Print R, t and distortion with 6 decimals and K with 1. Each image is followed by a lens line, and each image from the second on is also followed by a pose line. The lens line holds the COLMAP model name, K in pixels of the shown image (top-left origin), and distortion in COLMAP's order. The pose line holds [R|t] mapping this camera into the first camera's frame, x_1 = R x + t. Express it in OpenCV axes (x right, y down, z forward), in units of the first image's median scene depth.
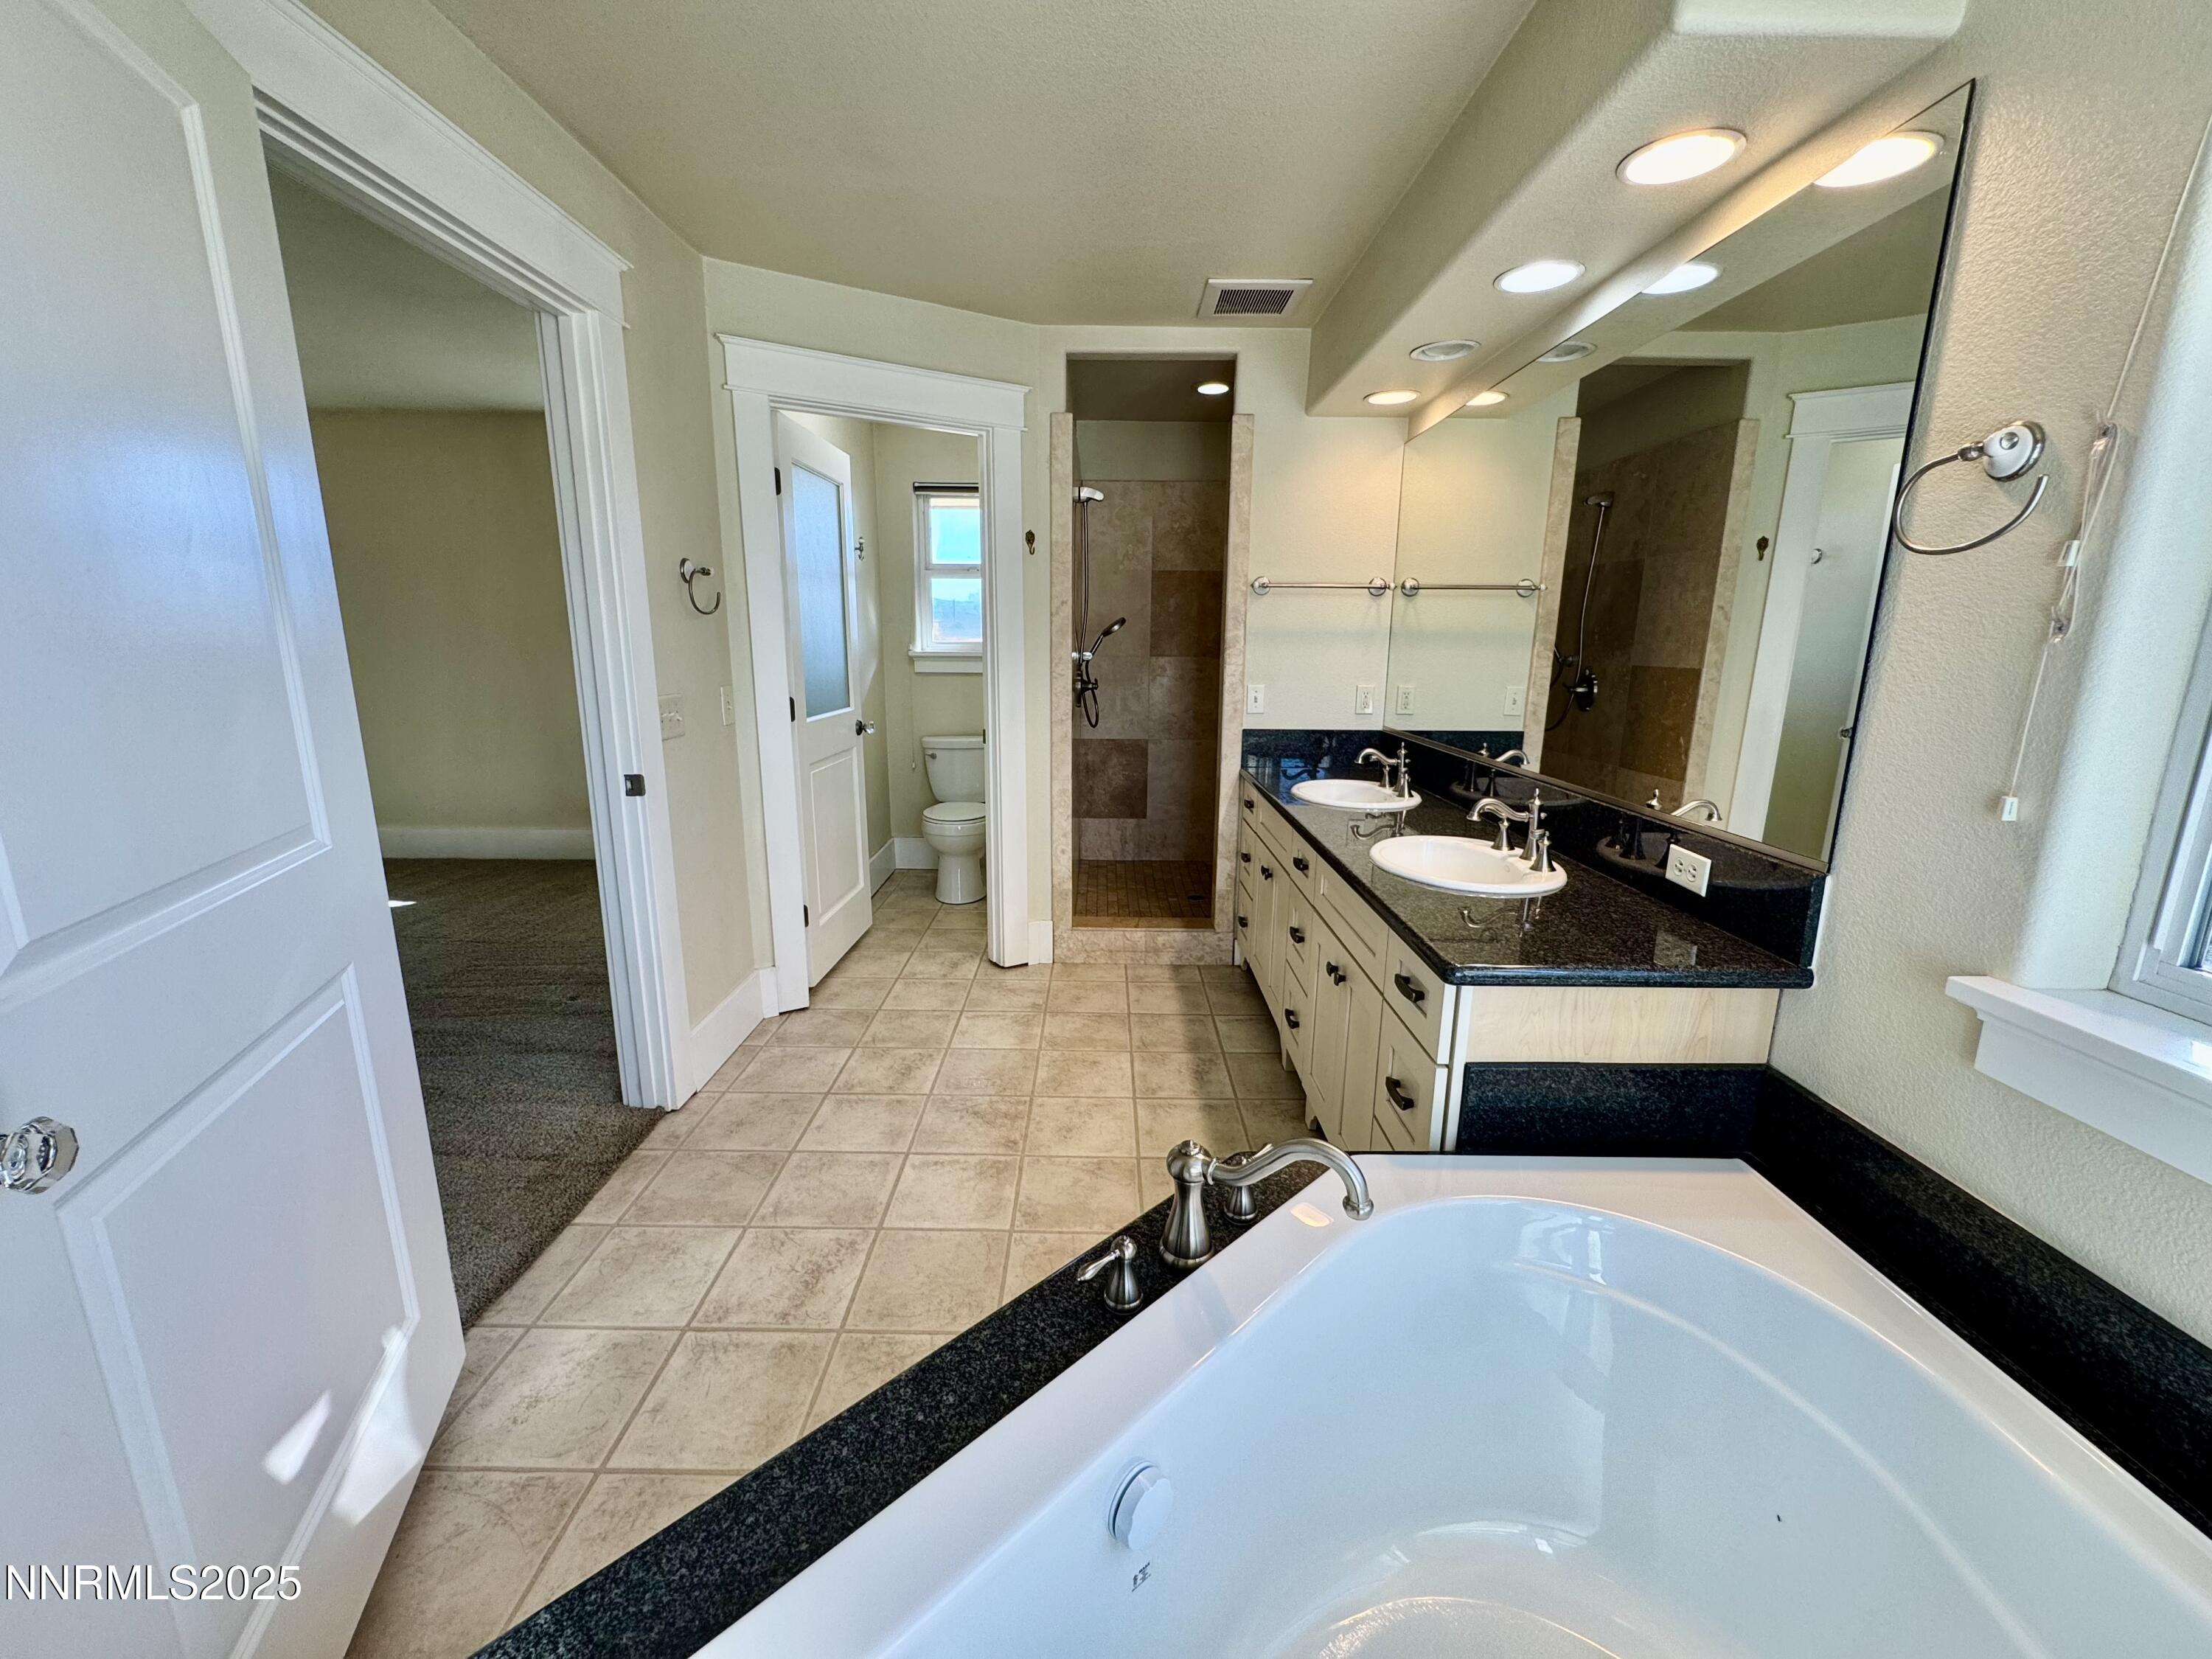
lens RADIAL K [[878.7, 0, 1103.6], [0, 878.7, 826.6], [0, 0, 1]] dist [-0.000360, -0.000048]
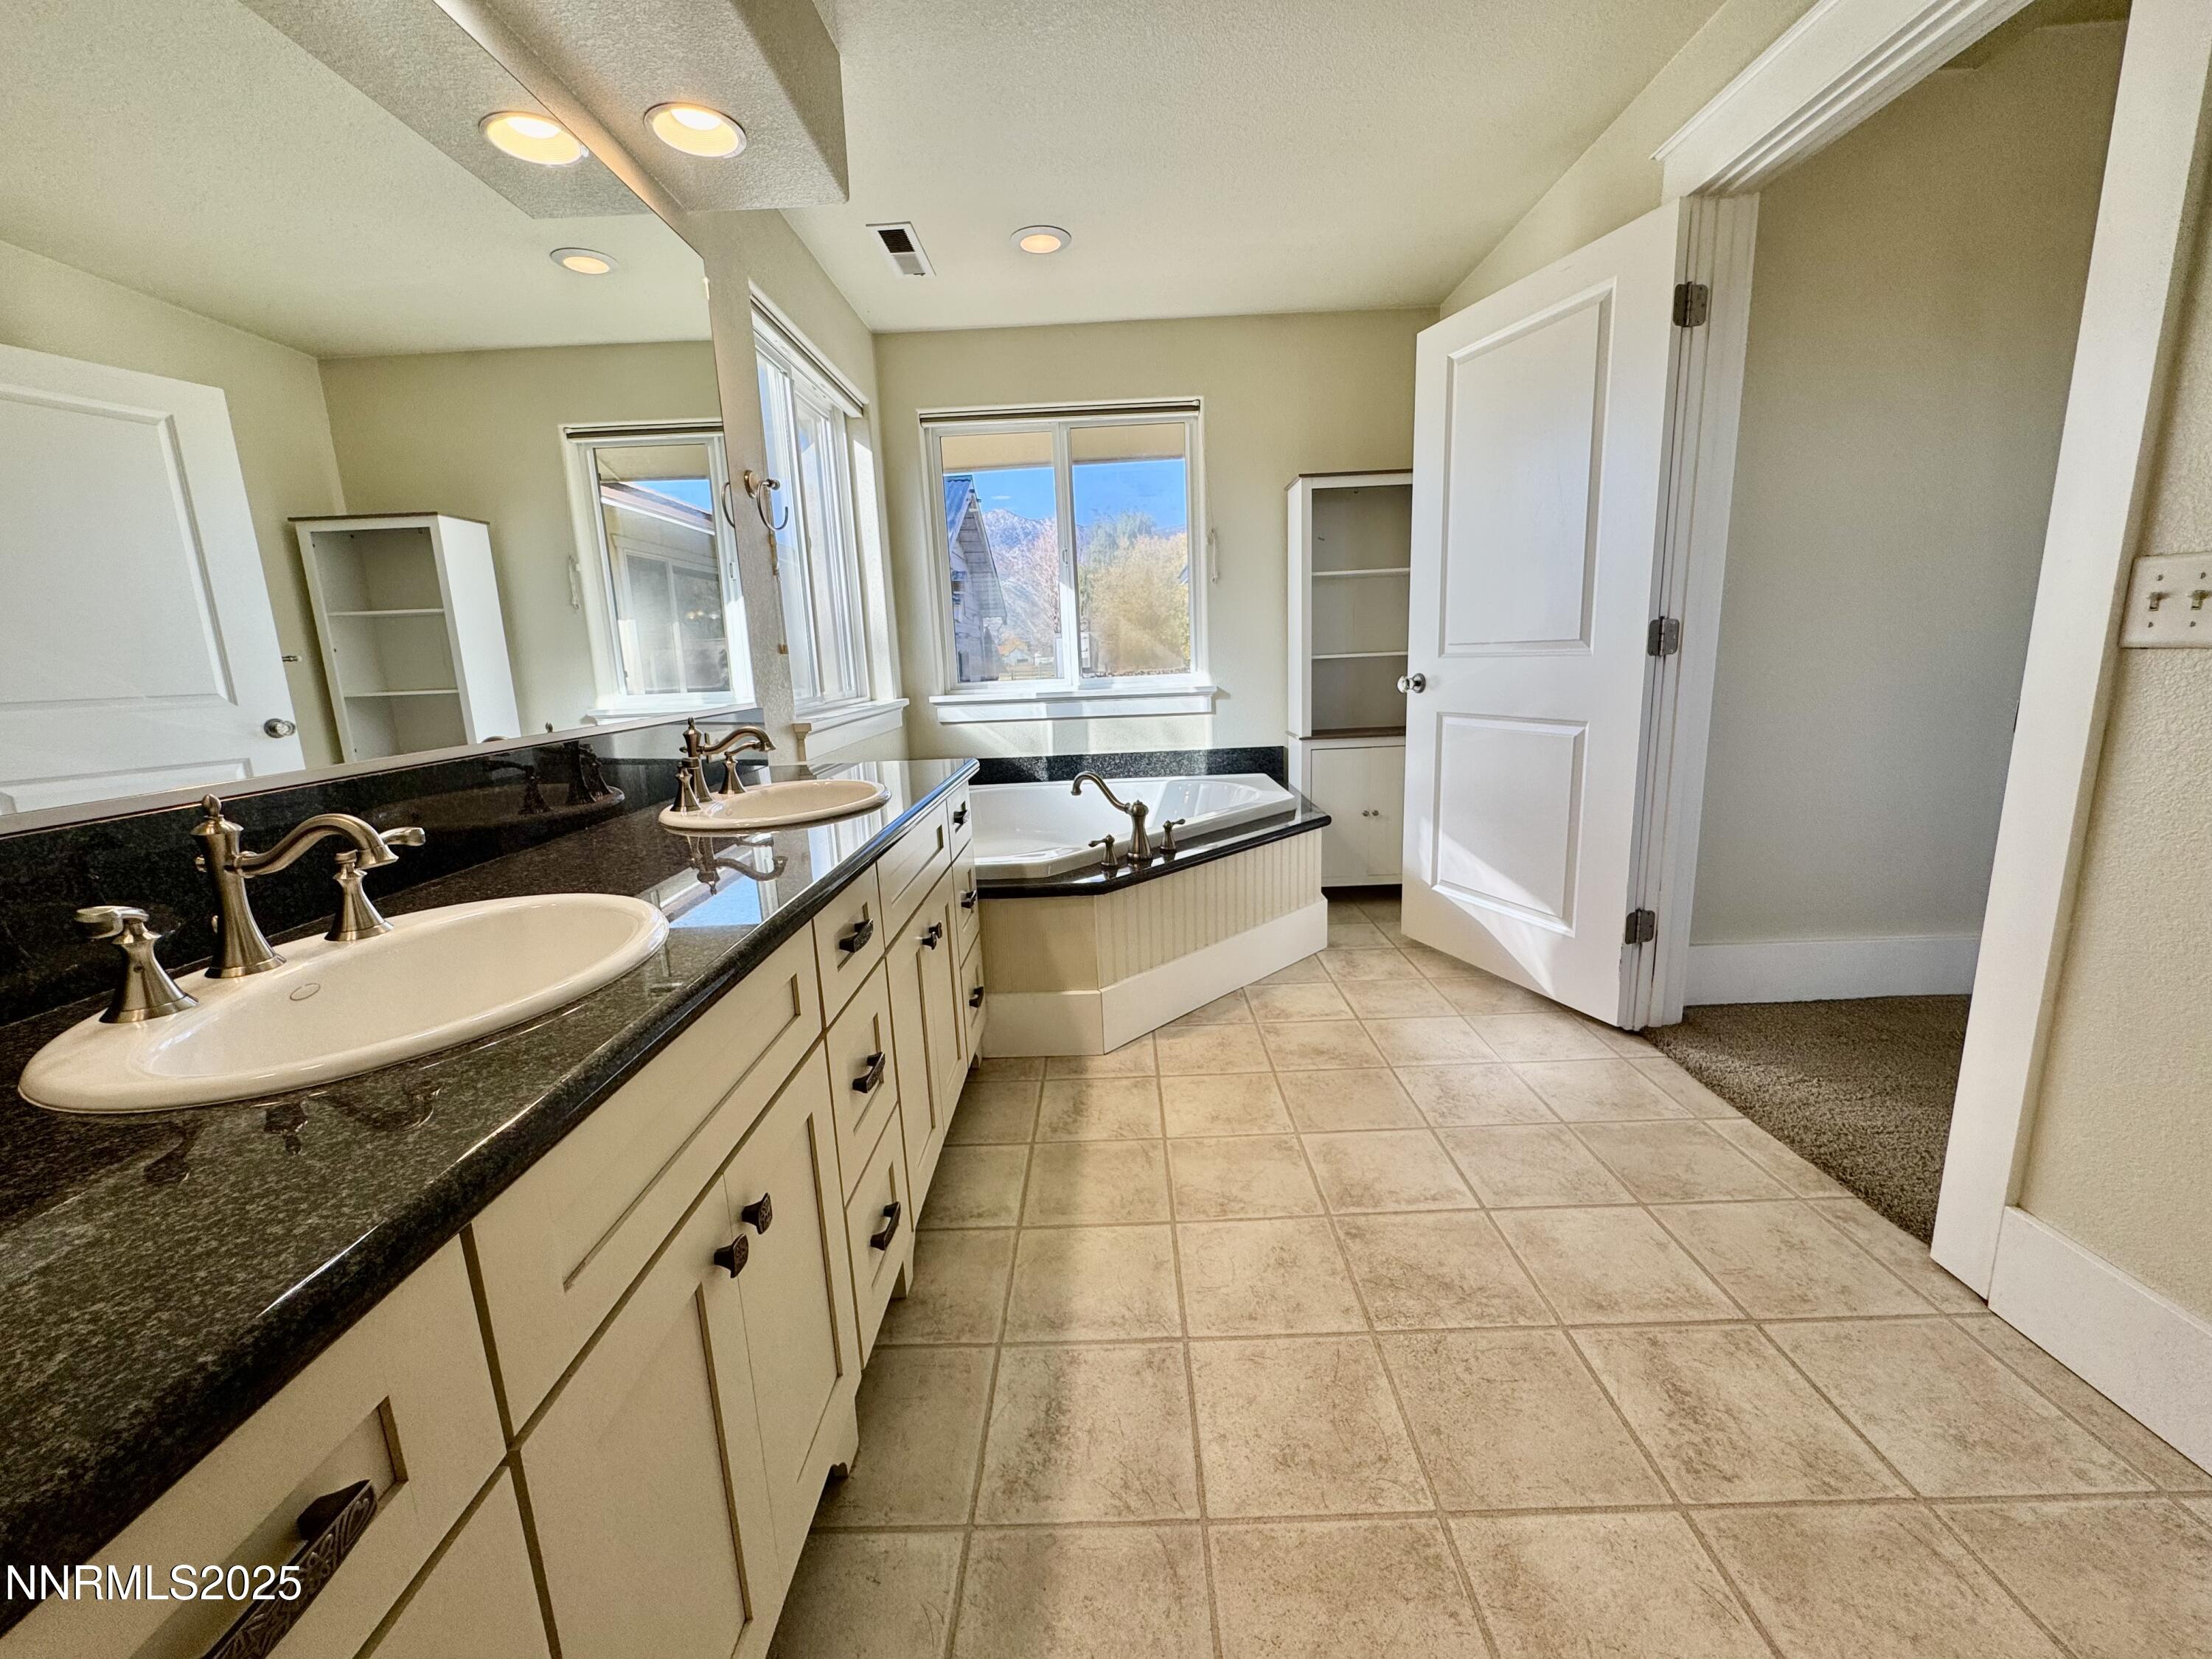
lens RADIAL K [[878.7, 0, 1103.6], [0, 878.7, 826.6], [0, 0, 1]] dist [-0.000360, -0.000048]
pose [[-0.999472, 0.027006, 0.018046, 0.071364], [0.031957, 0.916952, 0.397716, -0.213302], [-0.005806, 0.398083, -0.917331, 1.445232]]
